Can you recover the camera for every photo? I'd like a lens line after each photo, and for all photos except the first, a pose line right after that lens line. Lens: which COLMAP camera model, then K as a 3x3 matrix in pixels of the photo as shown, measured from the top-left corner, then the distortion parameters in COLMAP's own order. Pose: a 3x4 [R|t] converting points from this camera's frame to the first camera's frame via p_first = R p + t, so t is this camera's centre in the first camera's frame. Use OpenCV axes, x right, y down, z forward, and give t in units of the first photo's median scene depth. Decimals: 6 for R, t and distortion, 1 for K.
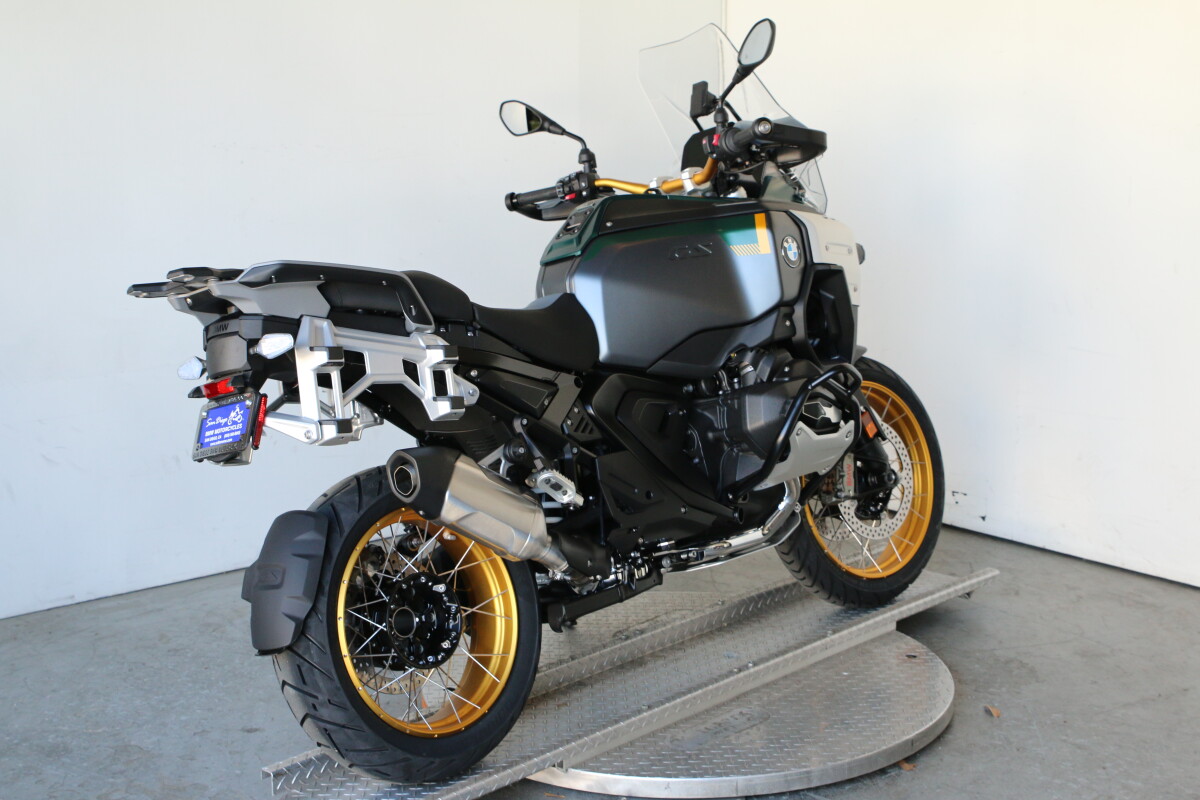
lens RADIAL K [[1881.7, 0, 600.0], [0, 1881.7, 400.0], [0, 0, 1]] dist [-0.013094, 0.021293]
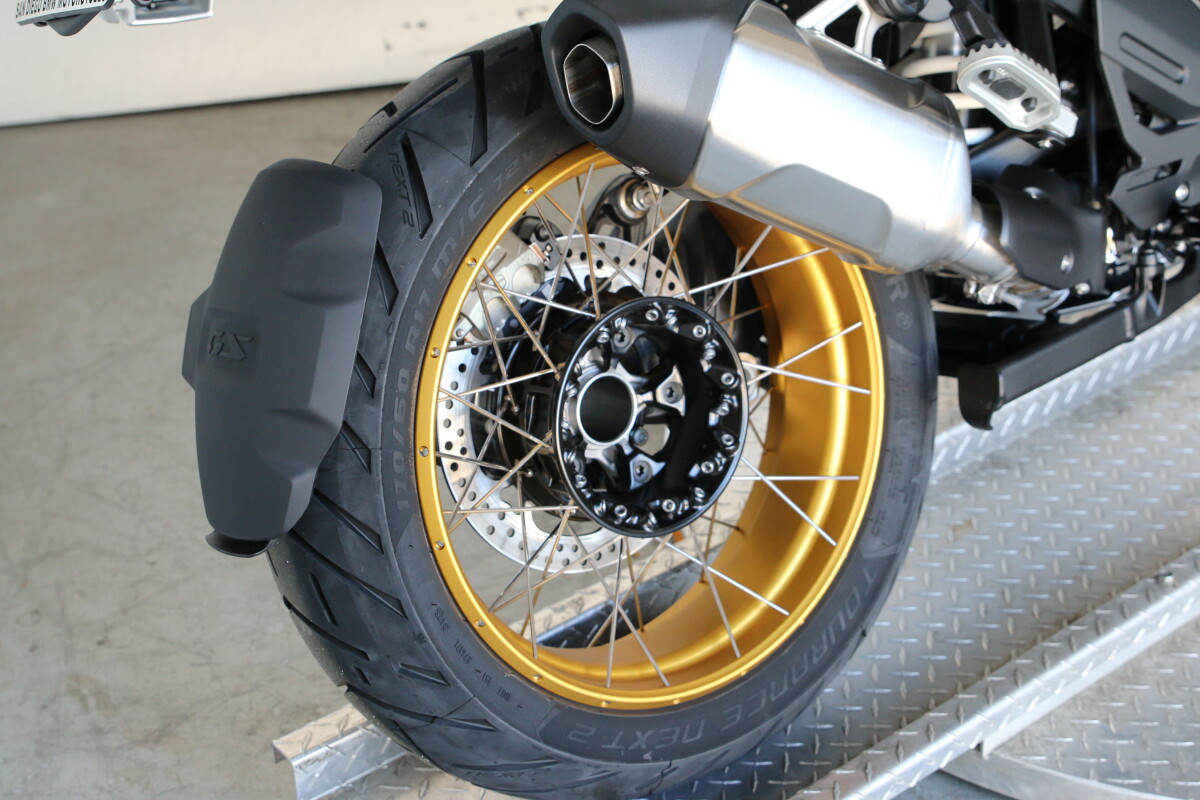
lens RADIAL K [[1907.2, 0, 600.0], [0, 1907.2, 400.0], [0, 0, 1]] dist [-0.013708, 0.033512]
pose [[0.988457, 0.040934, -0.145870, -0.044593], [0.004014, 0.955396, 0.295301, -0.006276], [0.151451, -0.292478, 0.944203, 0.603914]]
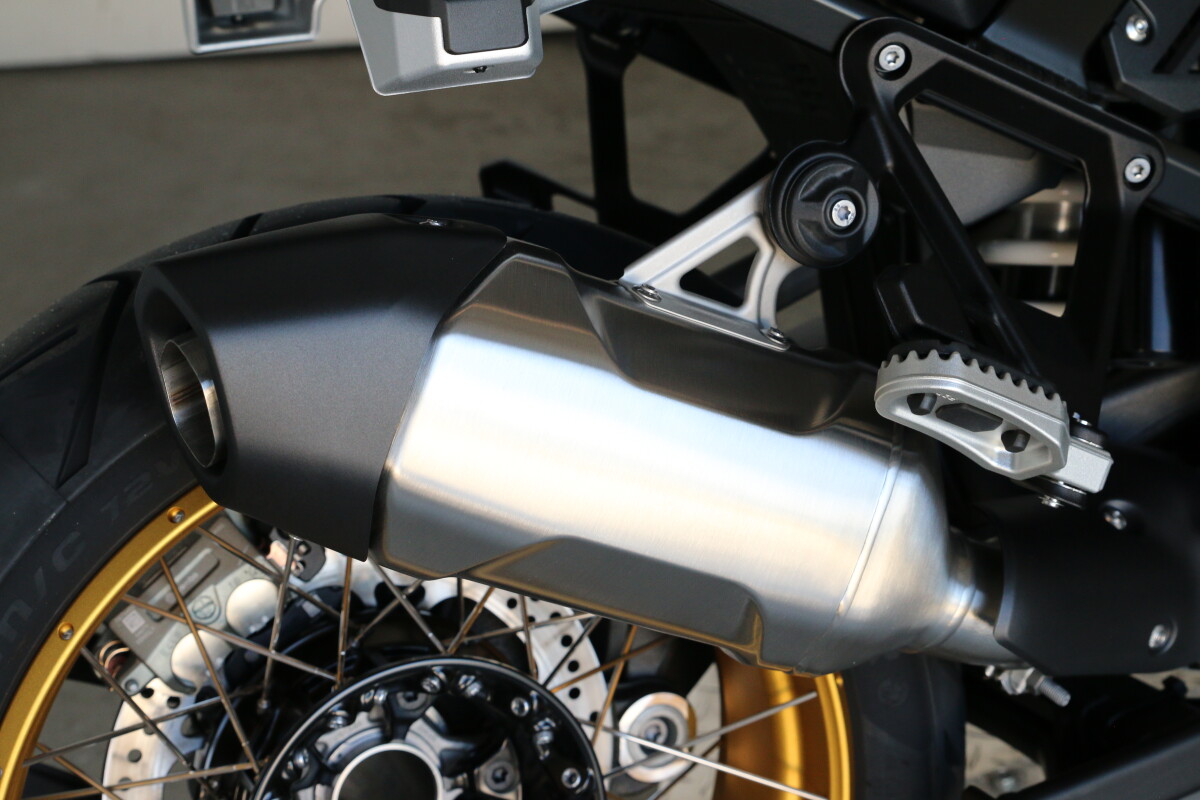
lens RADIAL K [[2414.6, 0, 600.0], [0, 2414.6, 400.0], [0, 0, 1]] dist [-0.024350, -0.145229]
pose [[0.928968, 0.130847, -0.346261, 0.030595], [0.000331, 0.935145, 0.354265, -0.050782], [0.370159, -0.329215, 0.868677, 0.732728]]
